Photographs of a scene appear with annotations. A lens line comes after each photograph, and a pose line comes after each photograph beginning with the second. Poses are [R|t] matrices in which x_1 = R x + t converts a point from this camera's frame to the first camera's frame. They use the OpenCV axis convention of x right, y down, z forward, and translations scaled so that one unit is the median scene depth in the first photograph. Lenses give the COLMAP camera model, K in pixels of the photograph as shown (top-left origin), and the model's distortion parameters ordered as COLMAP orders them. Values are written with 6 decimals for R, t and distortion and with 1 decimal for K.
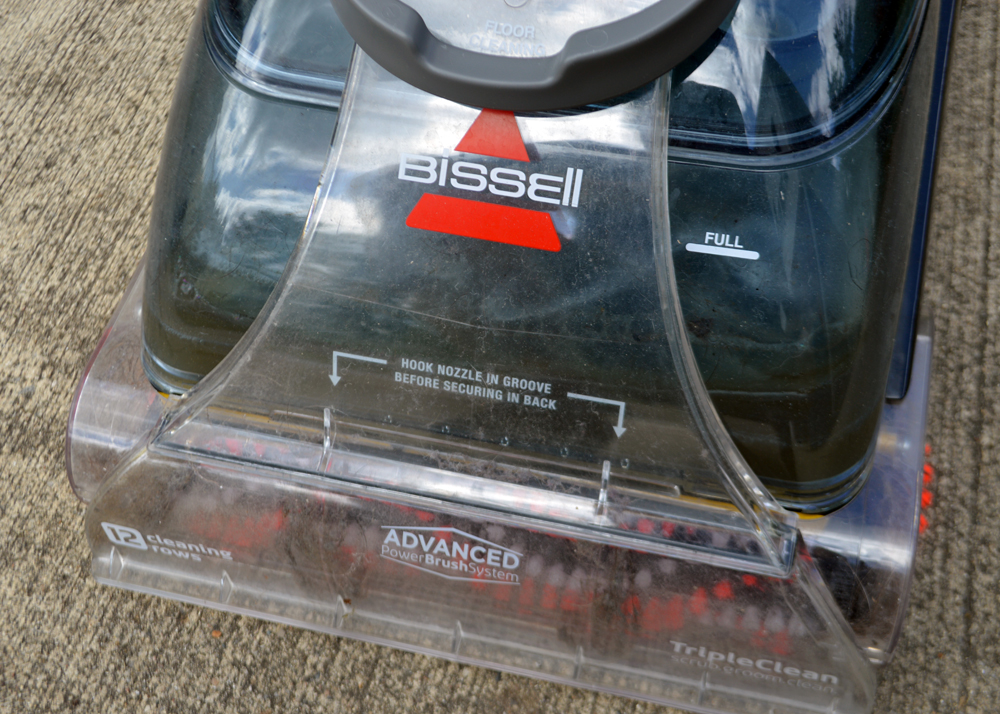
lens RADIAL K [[1369.9, 0, 501.2], [0, 1369.9, 356.9], [0, 0, 1]] dist [-0.024466, 0.000000]
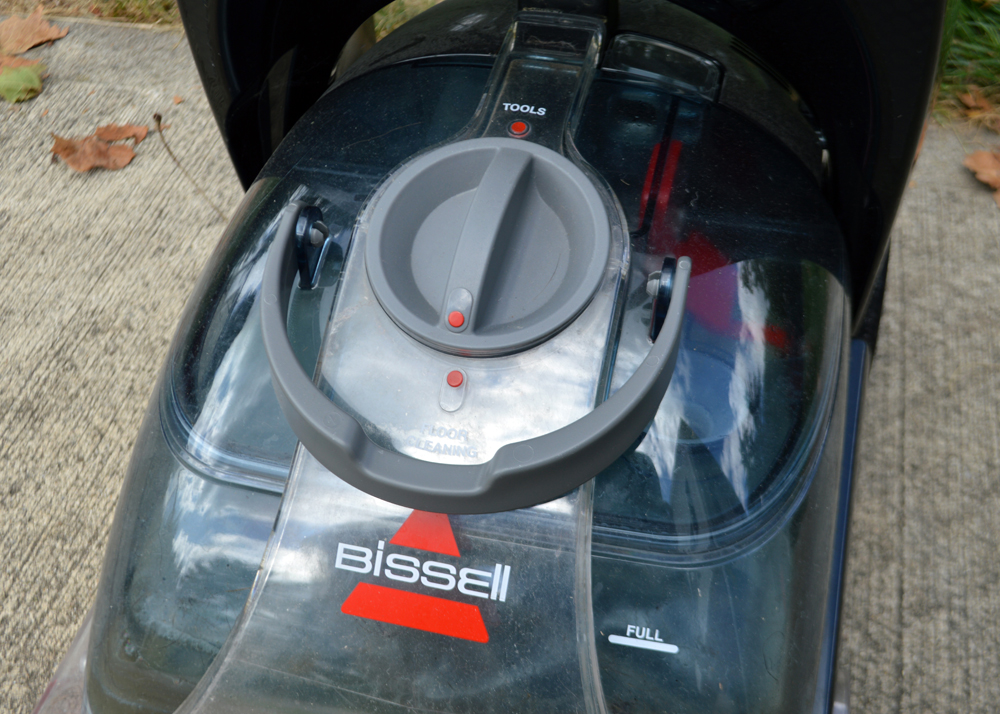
lens RADIAL K [[1287.6, 0, 500.7], [0, 1287.6, 356.6], [0, 0, 1]] dist [-0.017553, 0.000000]
pose [[0.999378, 0.021206, 0.028171, 0.014679], [-0.015994, 0.984650, -0.173808, -0.086408], [-0.031425, 0.173249, 0.984377, -0.001025]]
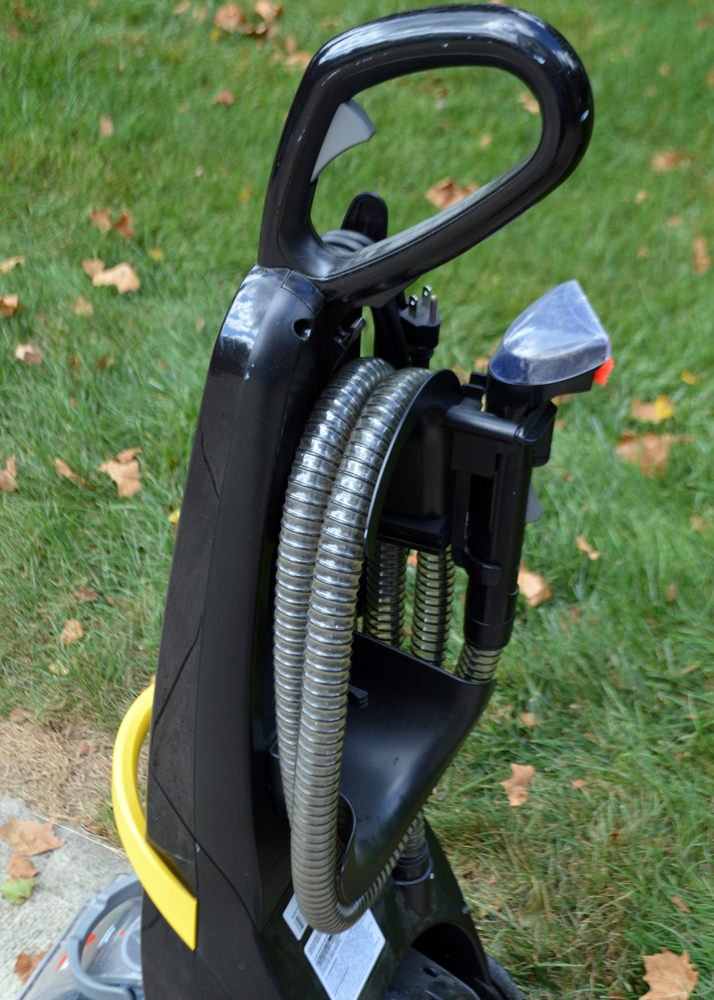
lens RADIAL K [[1532.4, 0, 356.3], [0, 1532.4, 499.9], [0, 0, 1]] dist [-0.021981, 0.000000]
pose [[0.946490, 0.219895, -0.236226, 0.548027], [-0.281116, 0.921268, -0.268773, -0.739335], [0.158525, 0.320798, 0.933787, -1.226282]]
